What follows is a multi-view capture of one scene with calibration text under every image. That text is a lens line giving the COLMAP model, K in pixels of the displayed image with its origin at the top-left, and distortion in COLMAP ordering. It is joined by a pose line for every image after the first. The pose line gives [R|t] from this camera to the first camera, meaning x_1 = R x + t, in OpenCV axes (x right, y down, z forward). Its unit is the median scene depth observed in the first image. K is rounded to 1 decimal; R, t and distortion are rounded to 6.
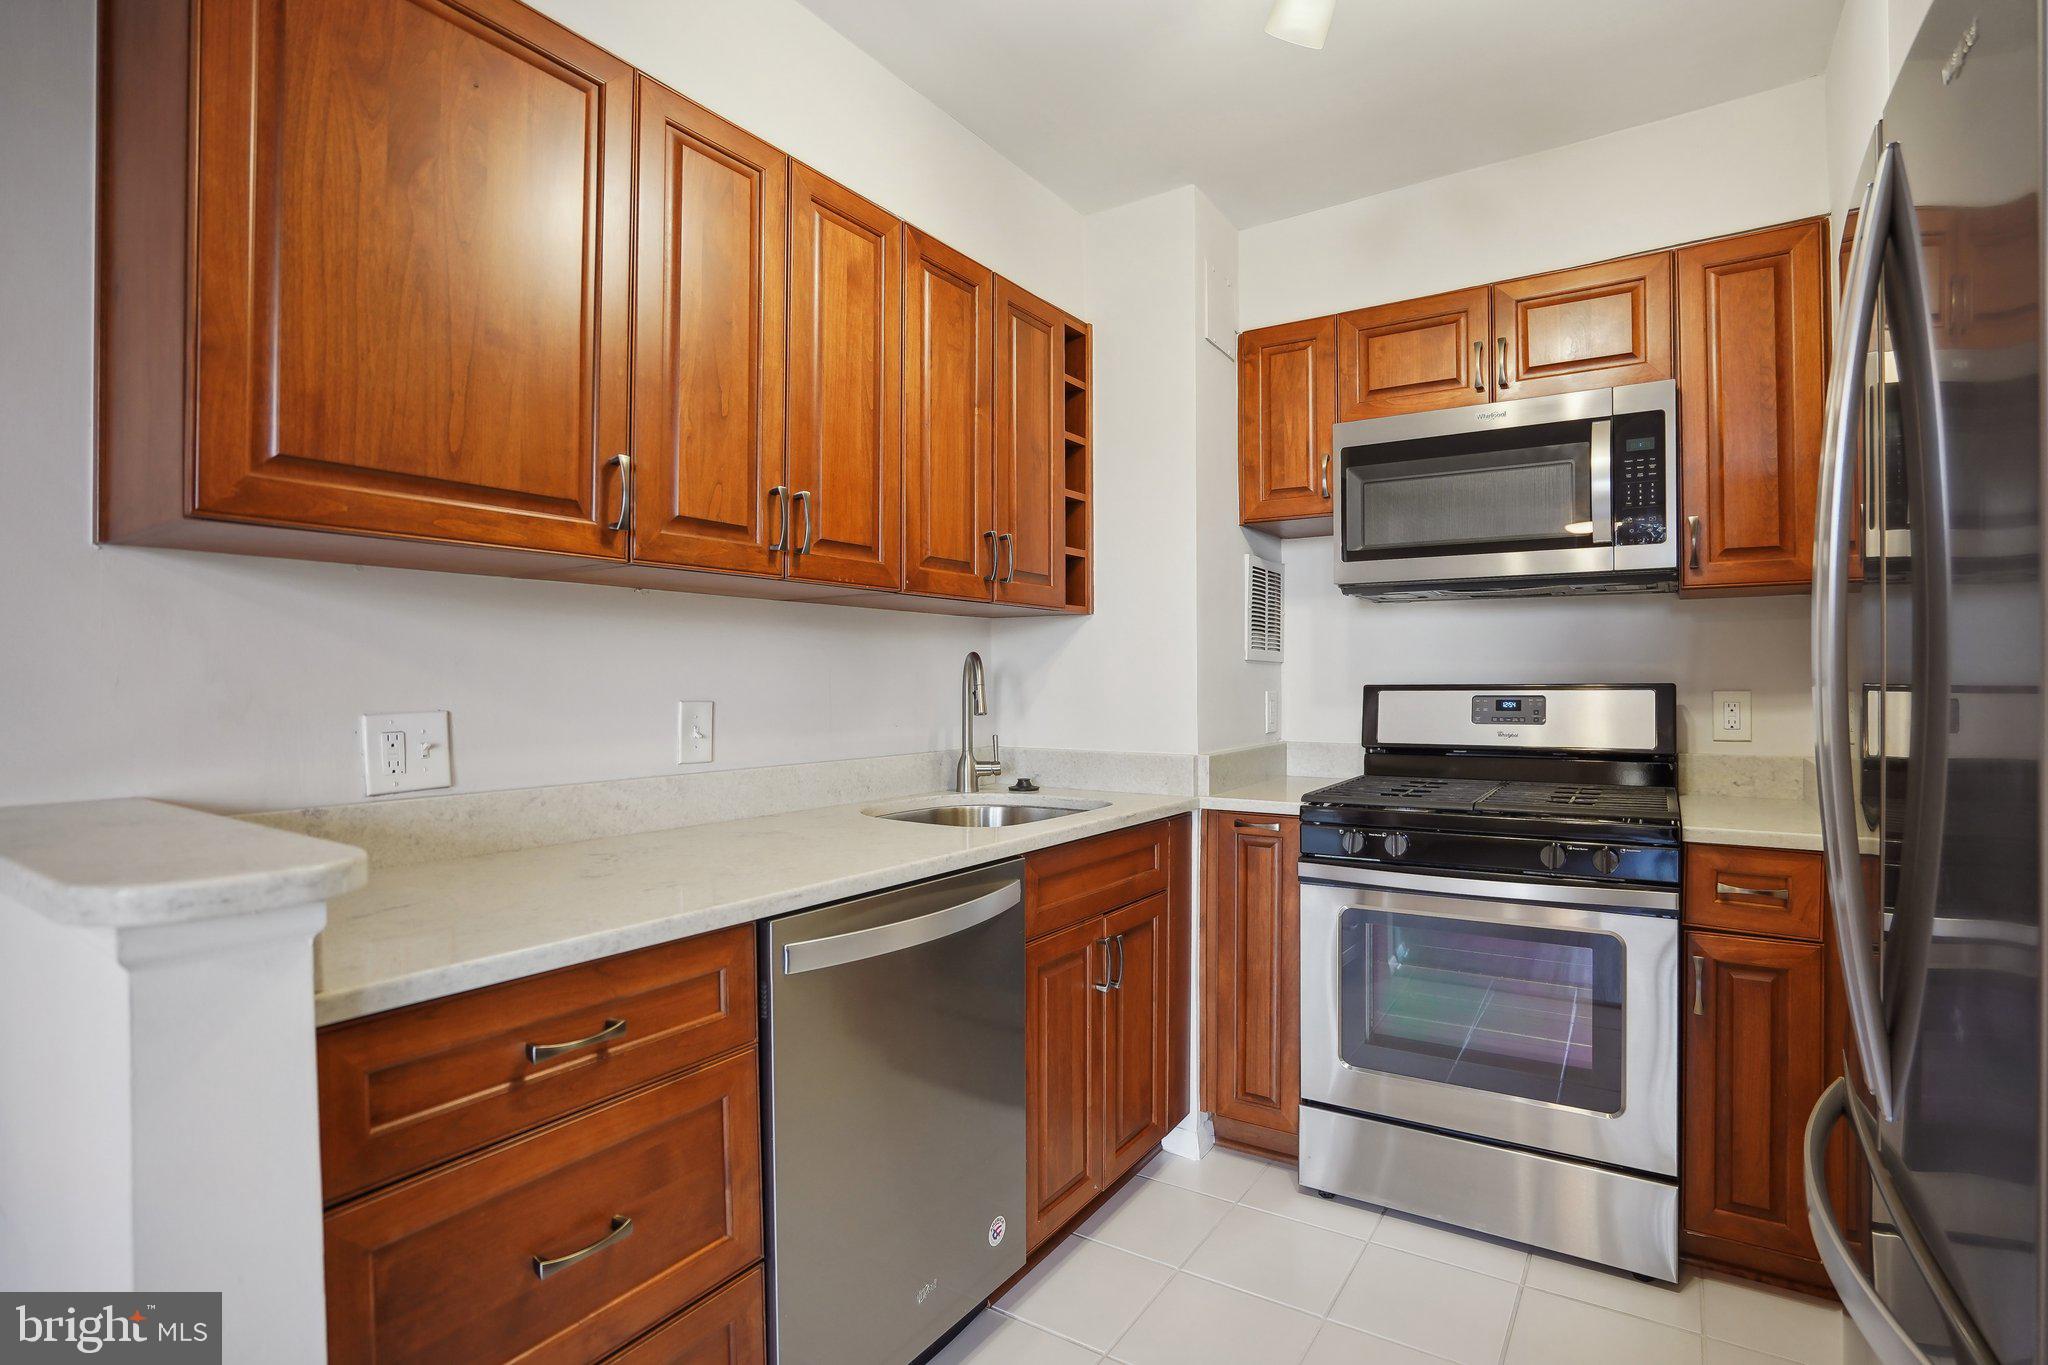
lens RADIAL K [[982.9, 0, 1038.5], [0, 982.9, 683.0], [0, 0, 1]] dist [-0.077116, 0.043241]
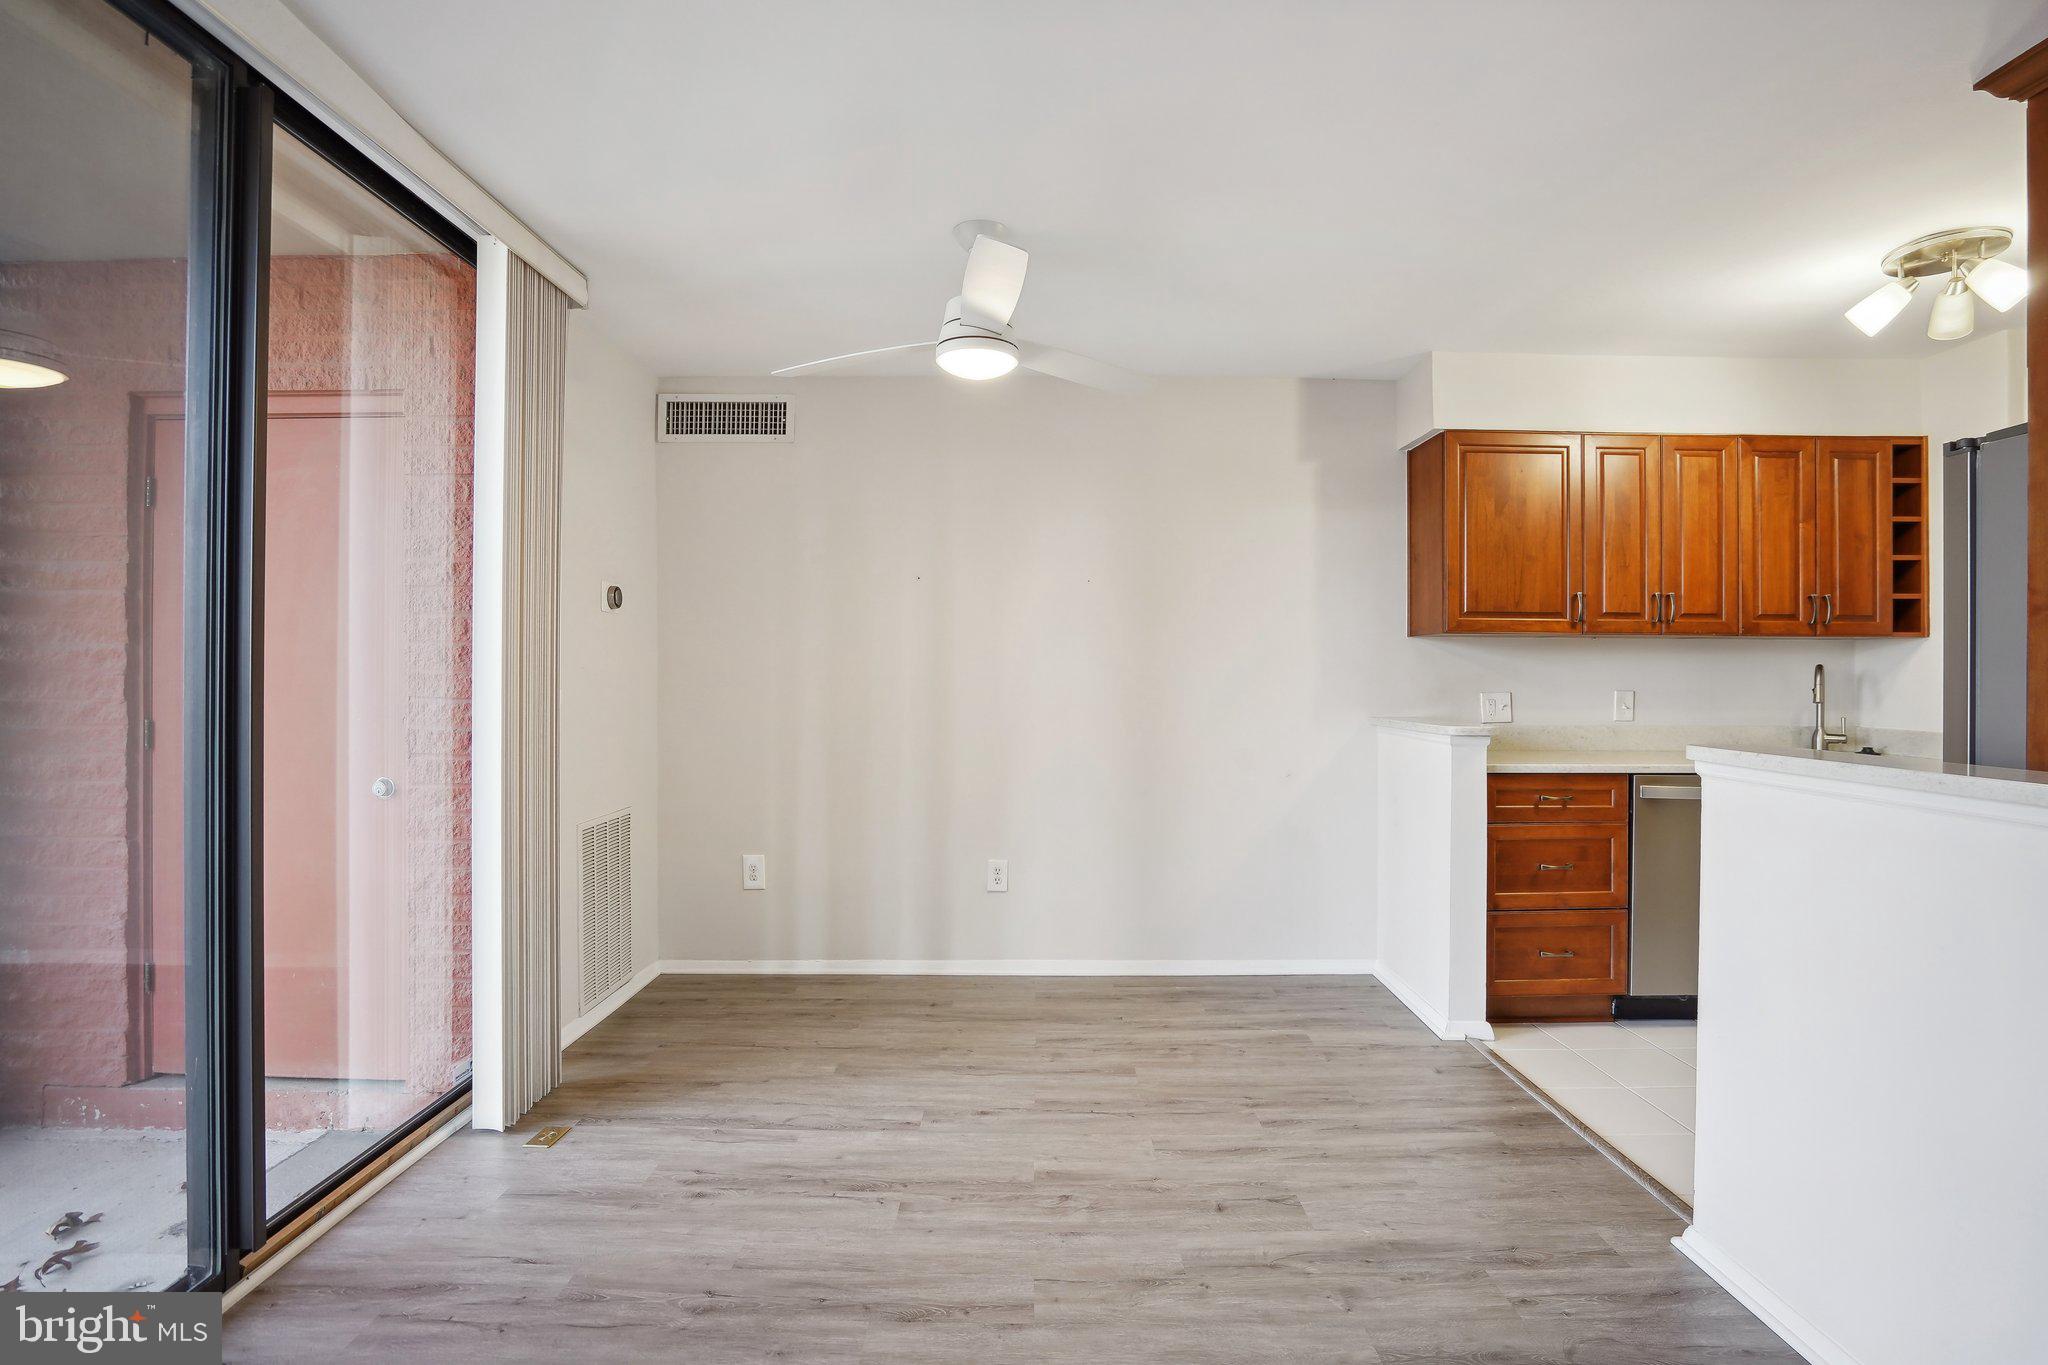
lens RADIAL K [[971.4, 0, 1038.0], [0, 971.4, 669.7], [0, 0, 1]] dist [-0.062356, 0.025394]
pose [[0.561590, 0.001197, -0.827415, 0.555613], [-0.008136, 0.999959, -0.004076, -0.007021], [0.827376, 0.009021, 0.561577, -1.039974]]
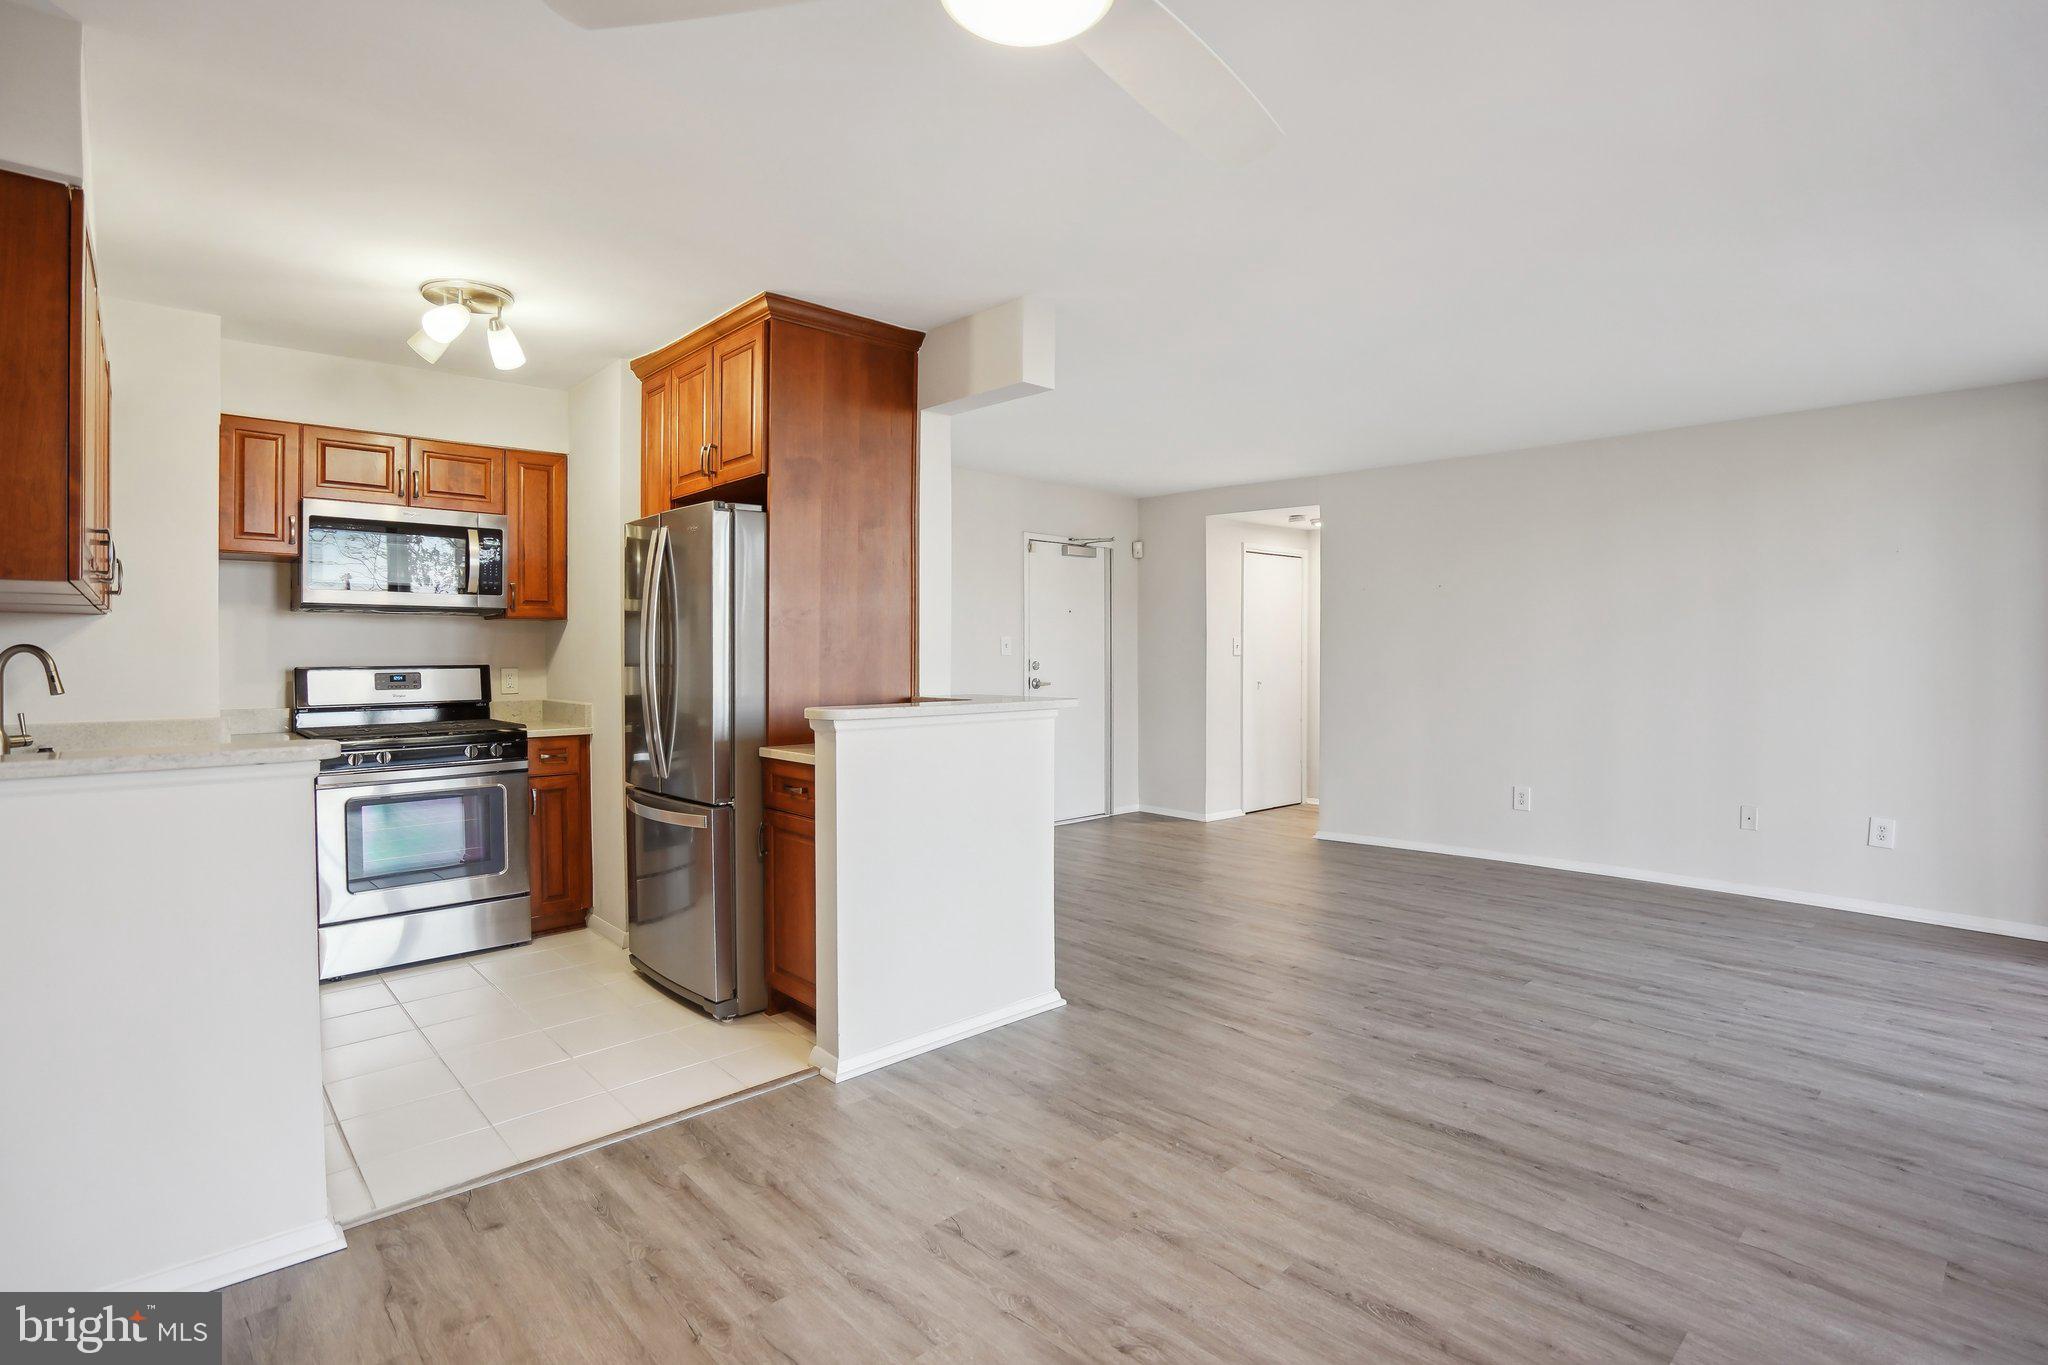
lens RADIAL K [[987.7, 0, 1033.0], [0, 987.7, 658.8], [0, 0, 1]] dist [-0.053956, 0.019674]
pose [[0.232719, -0.003115, 0.972539, -1.049769], [0.003129, 0.999992, 0.002454, -0.013484], [-0.972539, 0.002472, 0.232727, -0.551896]]
